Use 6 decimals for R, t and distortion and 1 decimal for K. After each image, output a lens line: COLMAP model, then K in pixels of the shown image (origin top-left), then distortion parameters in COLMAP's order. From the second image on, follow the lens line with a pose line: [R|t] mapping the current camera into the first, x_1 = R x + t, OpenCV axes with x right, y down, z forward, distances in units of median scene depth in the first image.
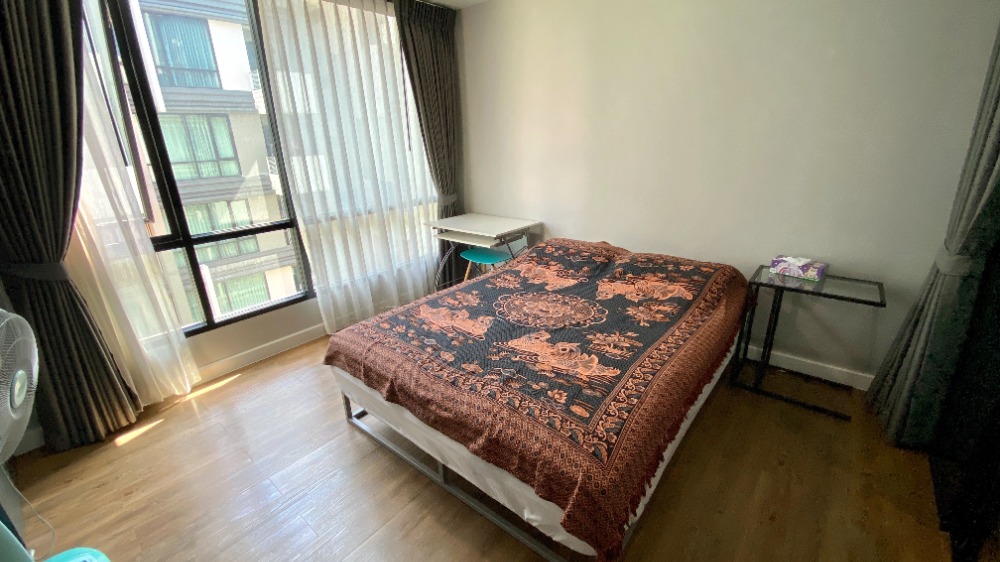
lens RADIAL K [[404.7, 0, 500.0], [0, 404.7, 281.0], [0, 0, 1]] dist [0.017626, -0.018773]
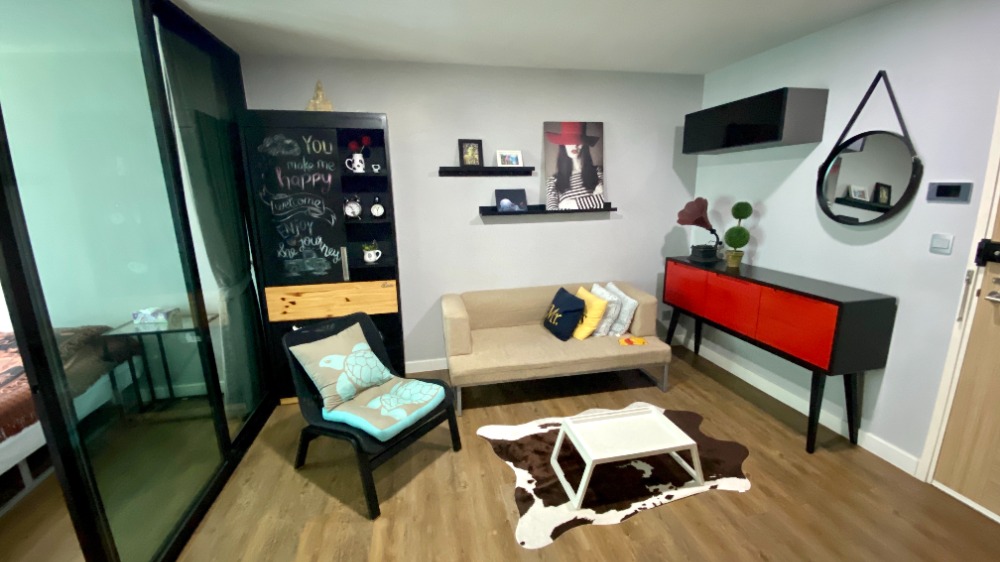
lens RADIAL K [[400.6, 0, 500.0], [0, 400.6, 281.0], [0, 0, 1]] dist [0.032534, -0.027832]
pose [[0.610130, -0.152283, 0.777529, 0.421312], [0.257037, 0.966321, -0.012439, 0.152296], [-0.749449, 0.207443, 0.628724, -0.605173]]
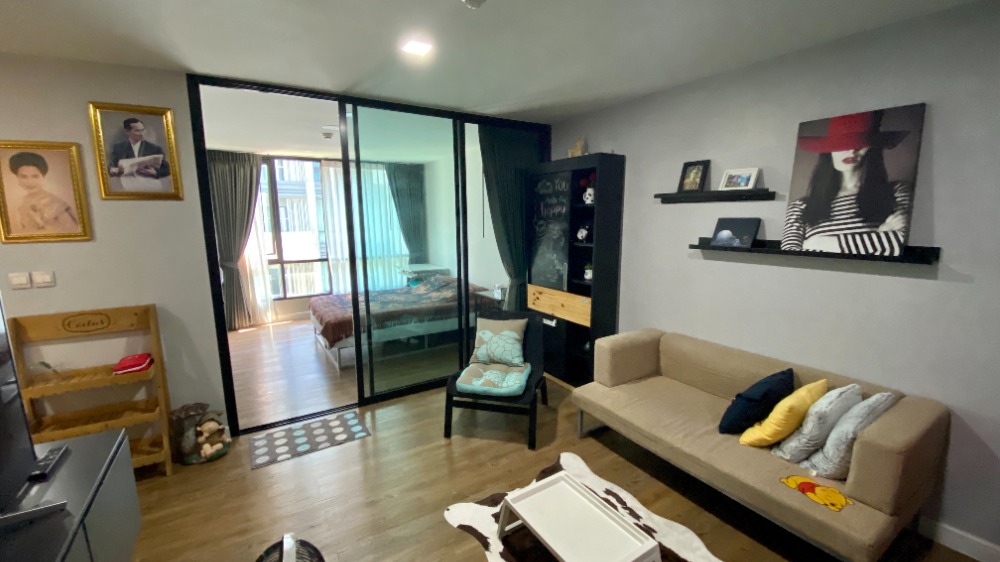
lens RADIAL K [[400.6, 0, 500.0], [0, 400.6, 281.0], [0, 0, 1]] dist [0.032534, -0.027832]
pose [[0.952651, 0.071421, -0.295560, 1.321813], [-0.120337, 0.981218, -0.150763, 0.241301], [0.279241, 0.179191, 0.943353, -0.998254]]
